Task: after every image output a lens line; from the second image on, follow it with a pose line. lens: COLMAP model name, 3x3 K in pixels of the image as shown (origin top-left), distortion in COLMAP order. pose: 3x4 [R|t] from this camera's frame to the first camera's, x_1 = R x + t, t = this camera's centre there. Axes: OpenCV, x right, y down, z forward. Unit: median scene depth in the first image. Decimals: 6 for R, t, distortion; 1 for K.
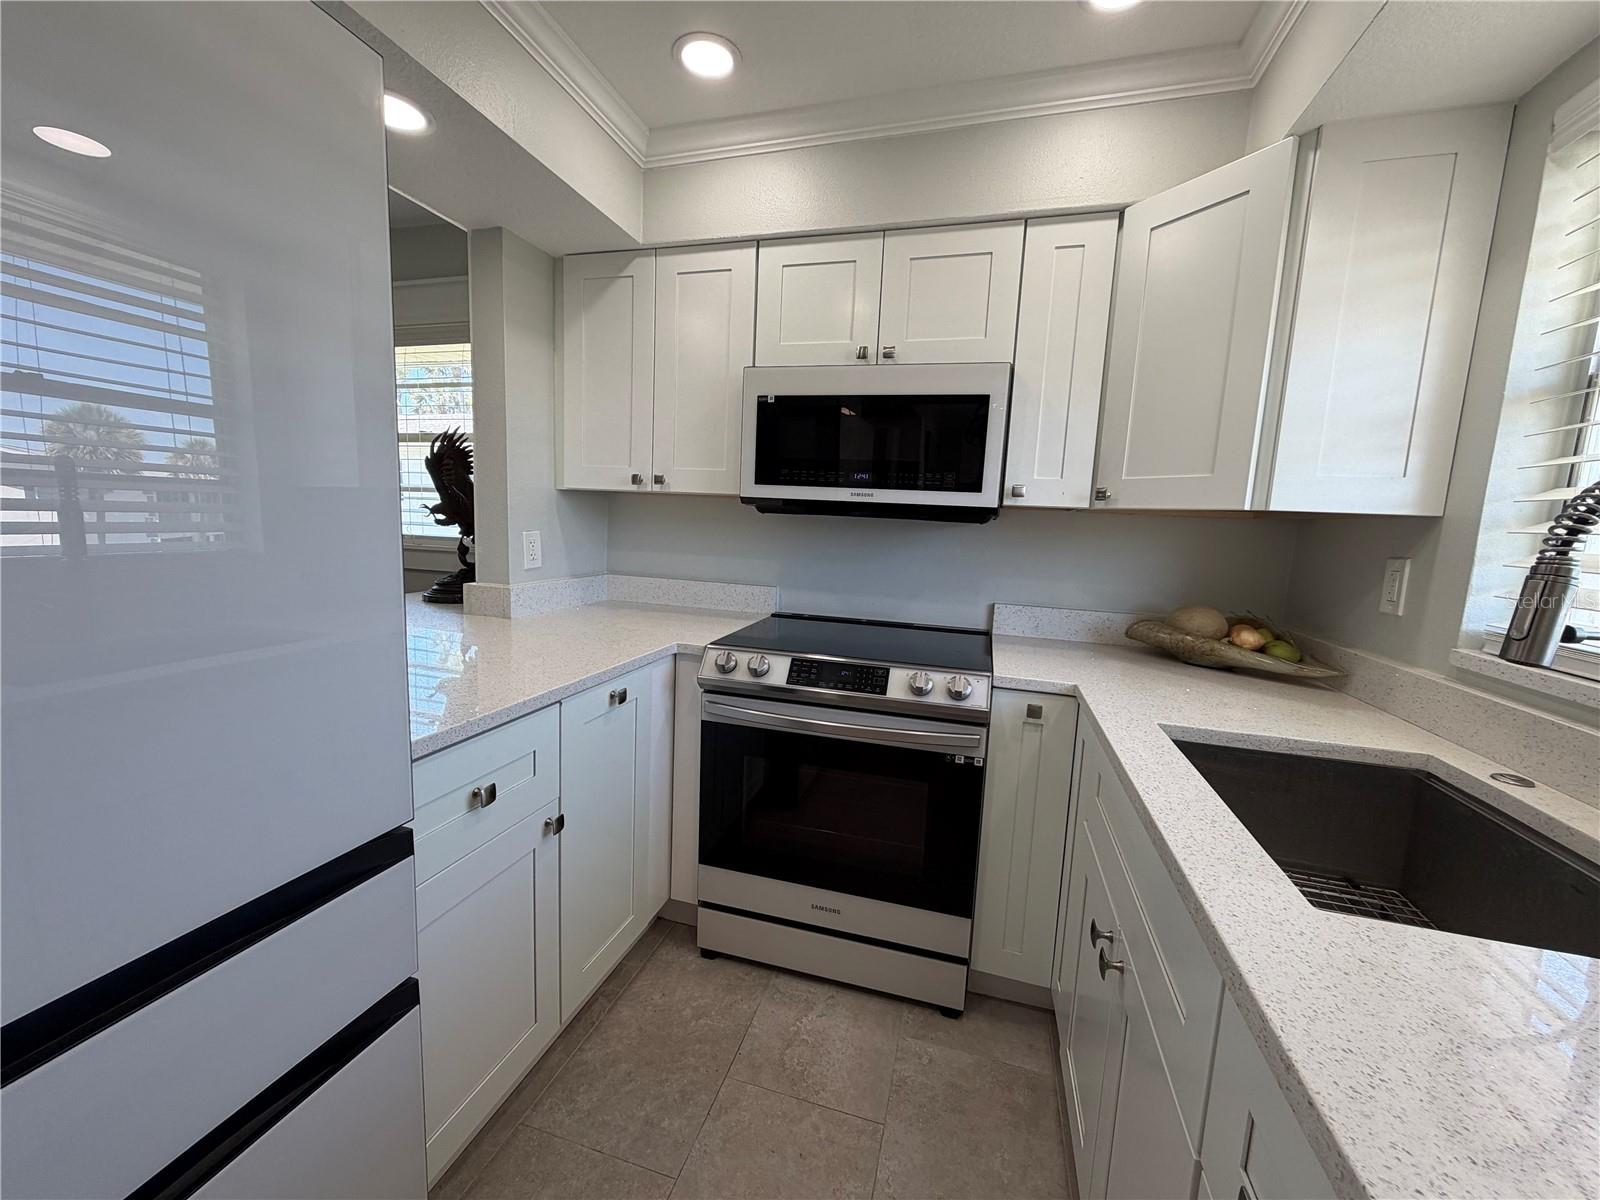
lens RADIAL K [[636.5, 0, 793.6], [0, 636.5, 600.3], [0, 0, 1]] dist [-0.001822, 0.000936]
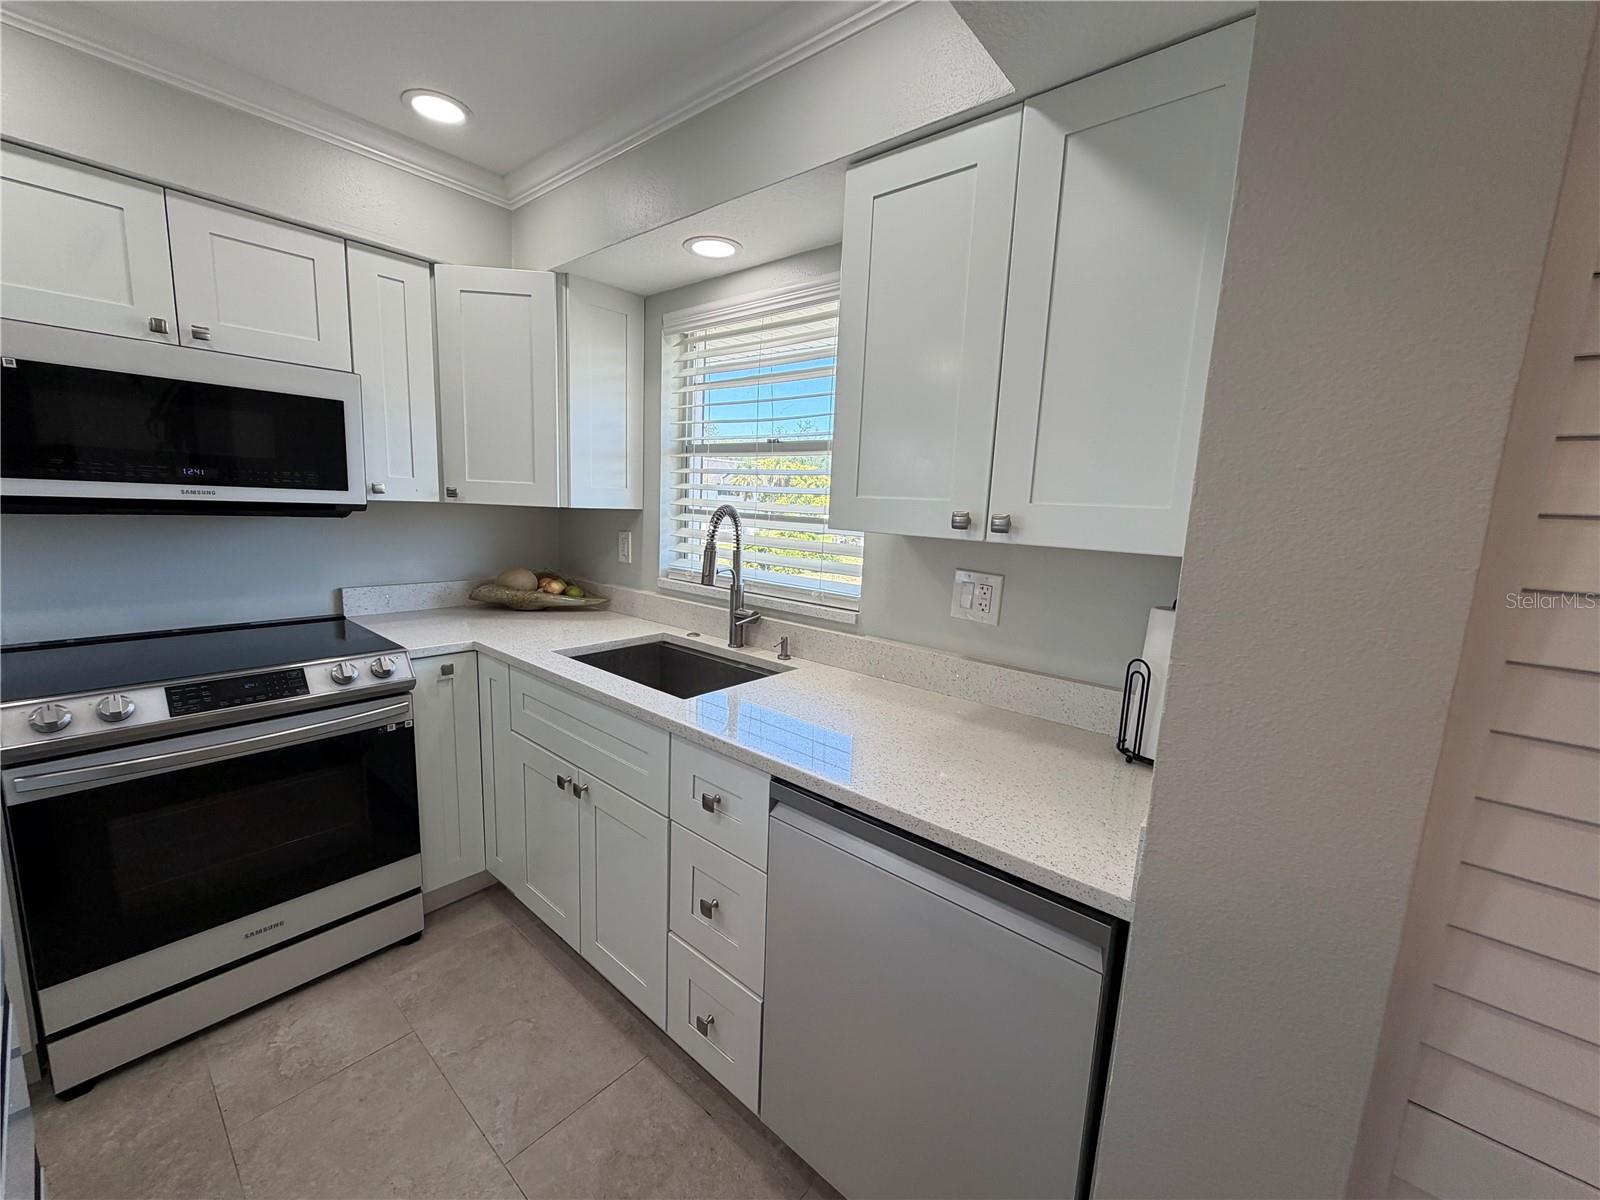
lens RADIAL K [[636.5, 0, 798.3], [0, 636.5, 601.0], [0, 0, 1]] dist [-0.001822, 0.000936]
pose [[0.402274, -0.168918, 0.899801, -0.417661], [0.091408, 0.985331, 0.144108, -0.071898], [-0.910944, 0.024278, 0.411814, -0.150103]]
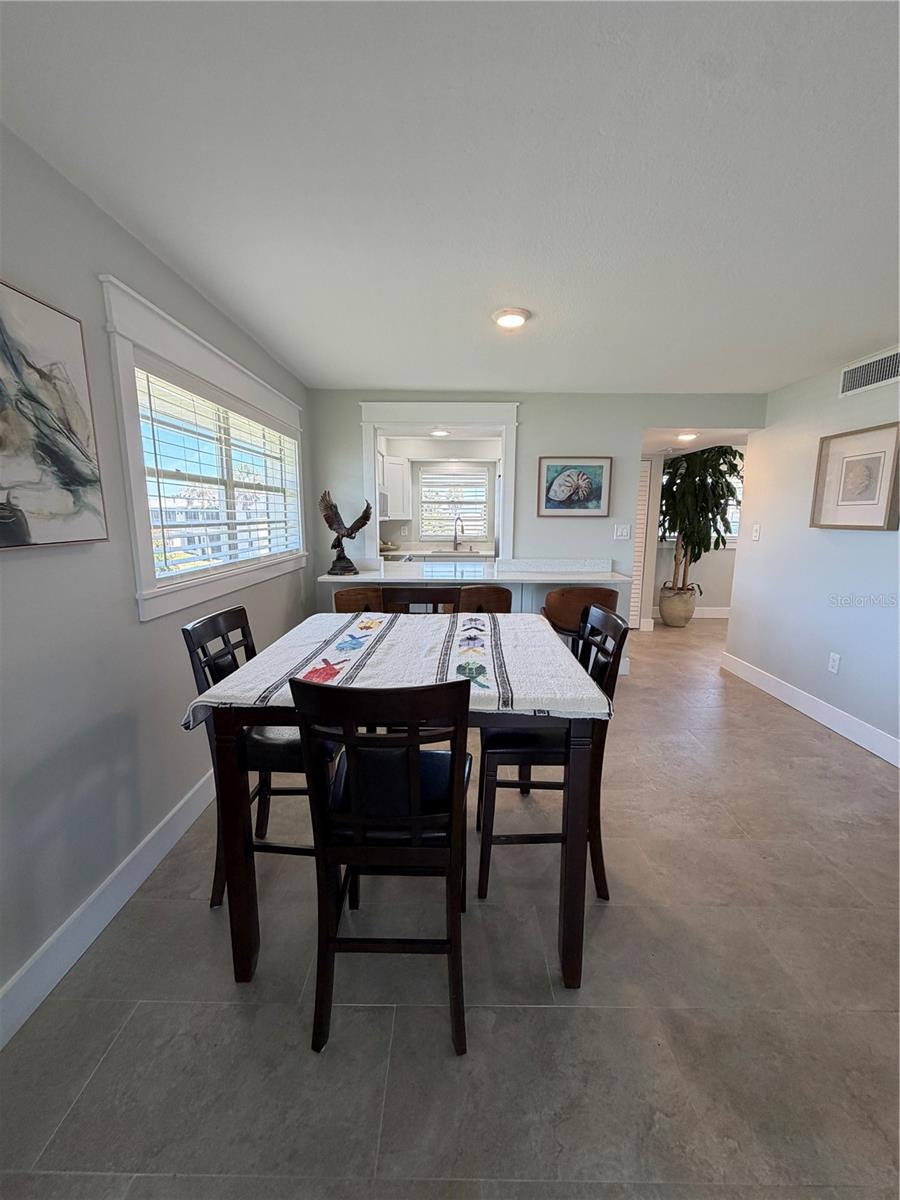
lens RADIAL K [[477.4, 0, 449.7], [0, 477.4, 596.1], [0, 0, 1]] dist [-0.001822, 0.000936]
pose [[-0.281025, -0.202886, 0.938010, -3.057960], [0.107663, 0.964564, 0.240885, -0.399761], [-0.953642, 0.168684, -0.249224, 1.542373]]
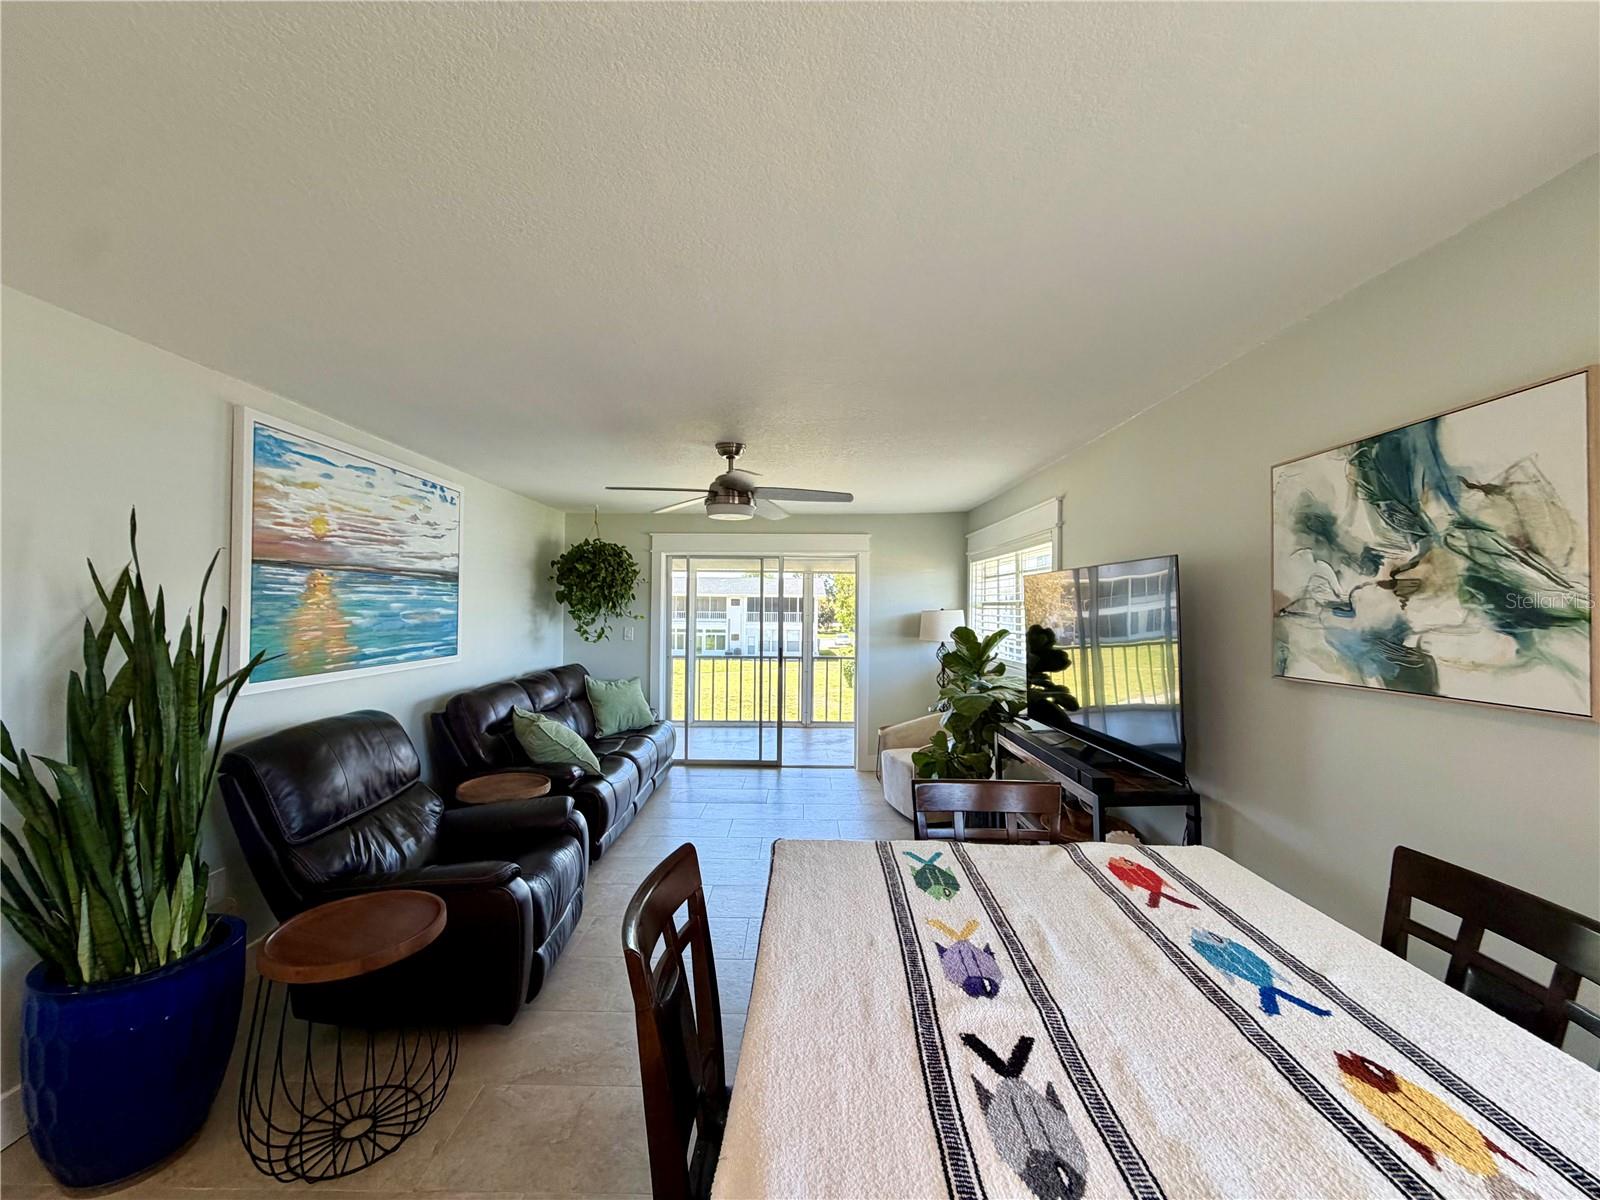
lens RADIAL K [[636.5, 0, 798.6], [0, 636.5, 600.0], [0, 0, 1]] dist [-0.001822, 0.000936]
pose [[0.288079, -0.049756, -0.956313, -1.517174], [-0.122205, 0.988574, -0.088248, -0.311373], [0.949777, 0.142289, 0.278707, 0.859762]]
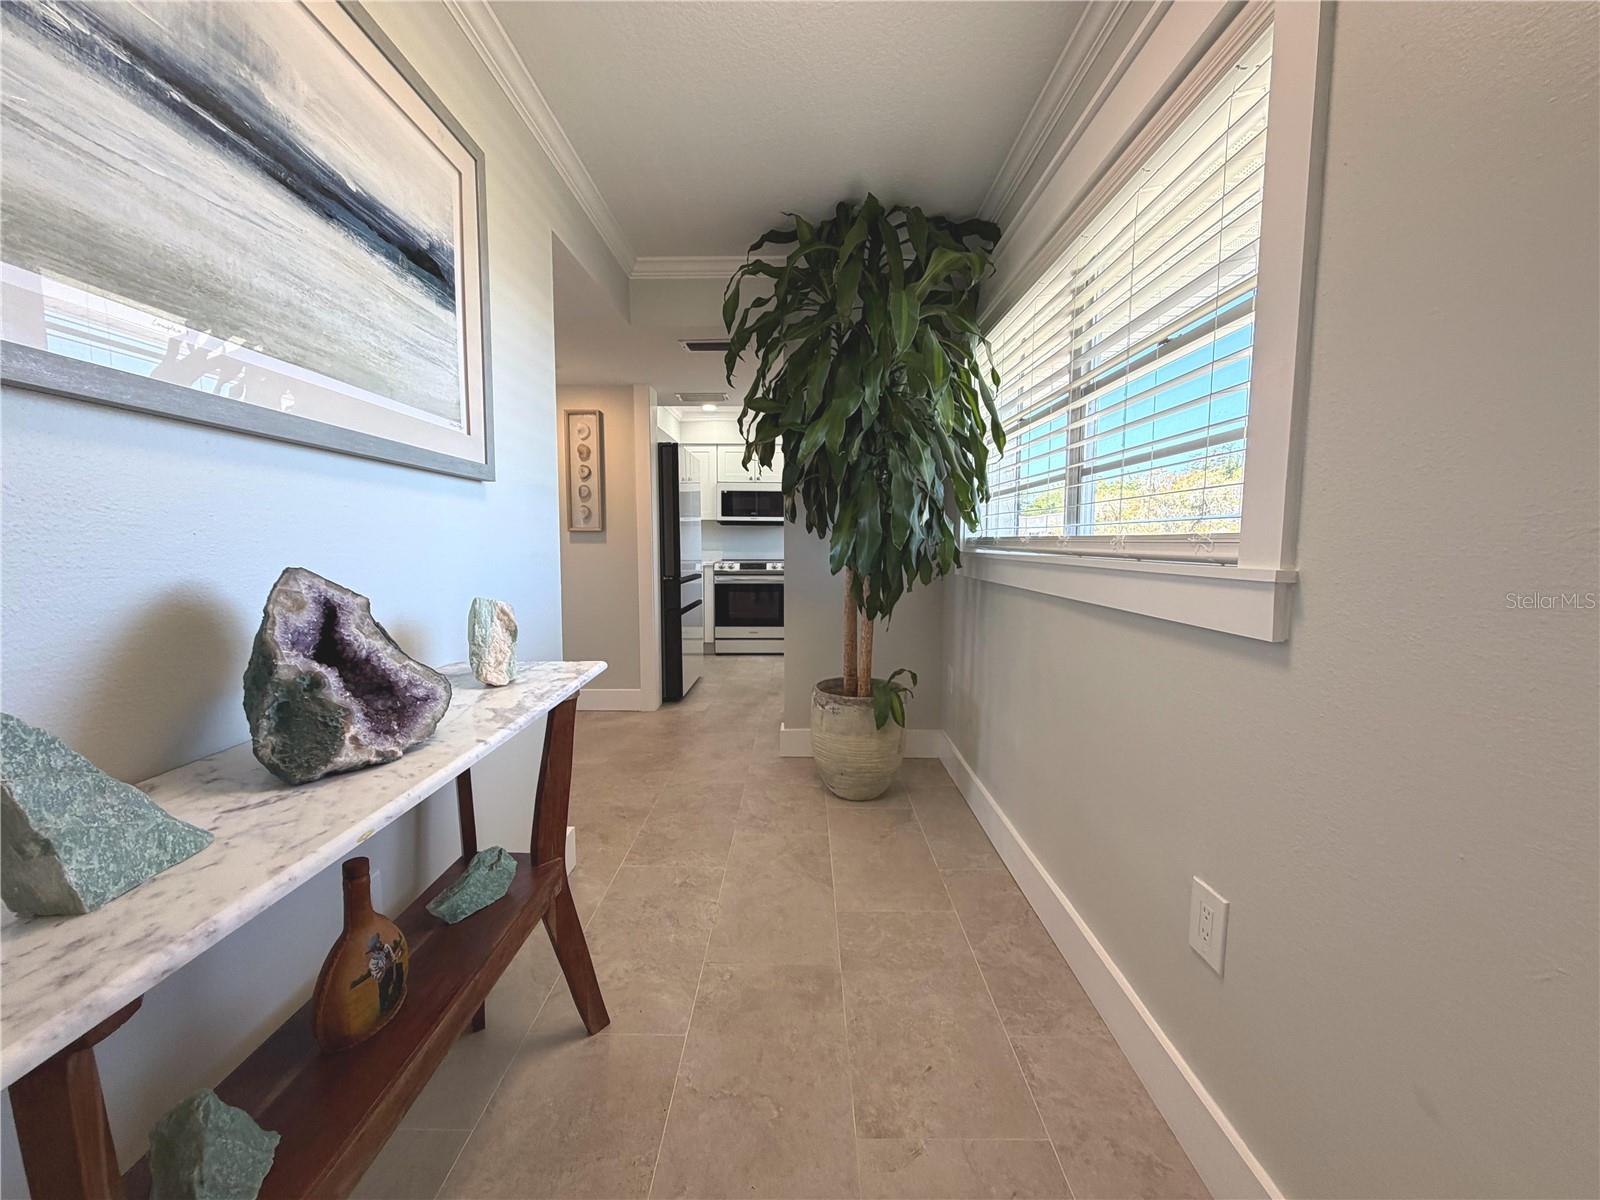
lens RADIAL K [[636.5, 0, 796.0], [0, 636.5, 594.8], [0, 0, 1]] dist [-0.001822, 0.000936]
pose [[0.958089, -0.063530, 0.279337, -0.738438], [0.073493, 0.996974, -0.025331, 0.392873], [-0.276883, 0.044799, 0.959859, -2.640389]]
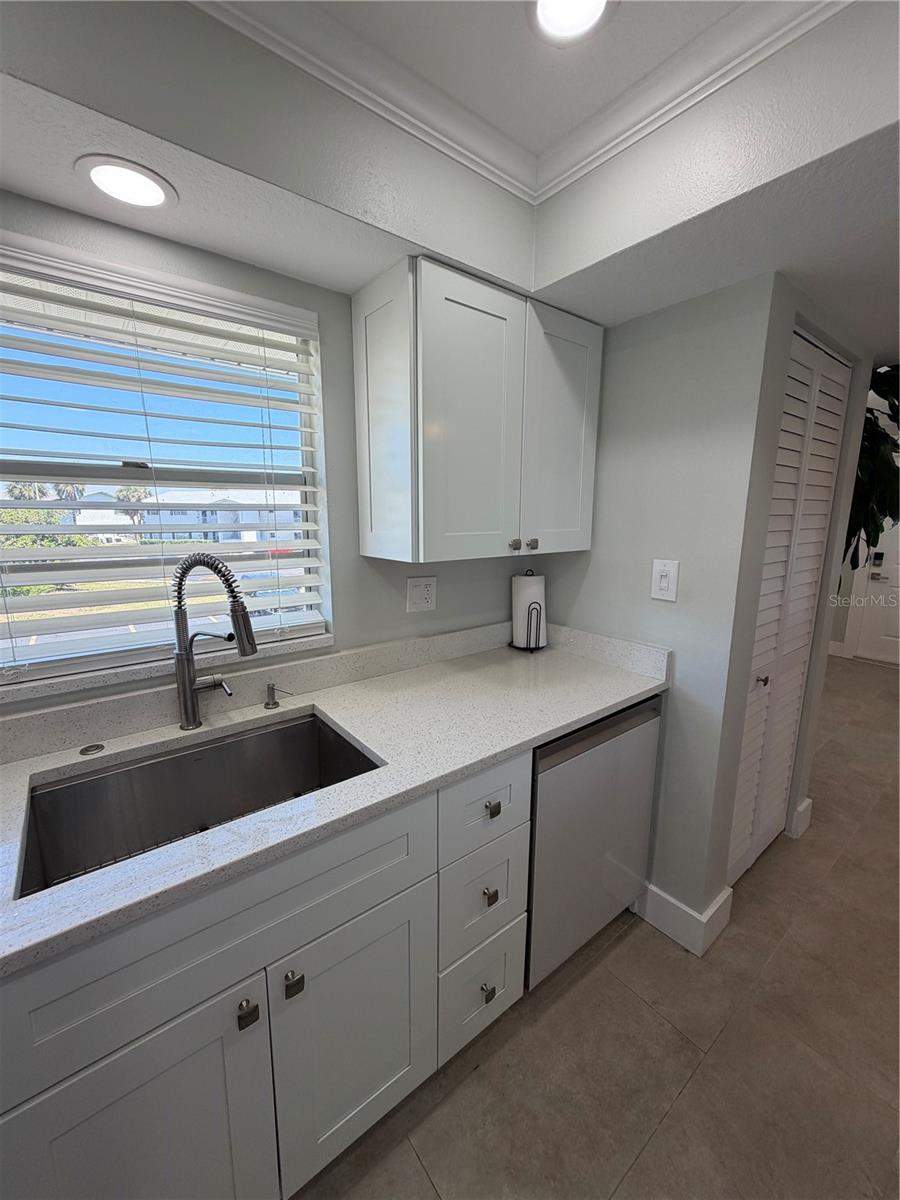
lens RADIAL K [[477.4, 0, 450.0], [0, 477.4, 597.2], [0, 0, 1]] dist [-0.001822, 0.000936]
pose [[-0.814998, -0.147305, 0.560428, -0.082583], [0.035936, 0.952439, 0.302602, -0.219865], [-0.578349, 0.266759, -0.770943, 0.758008]]
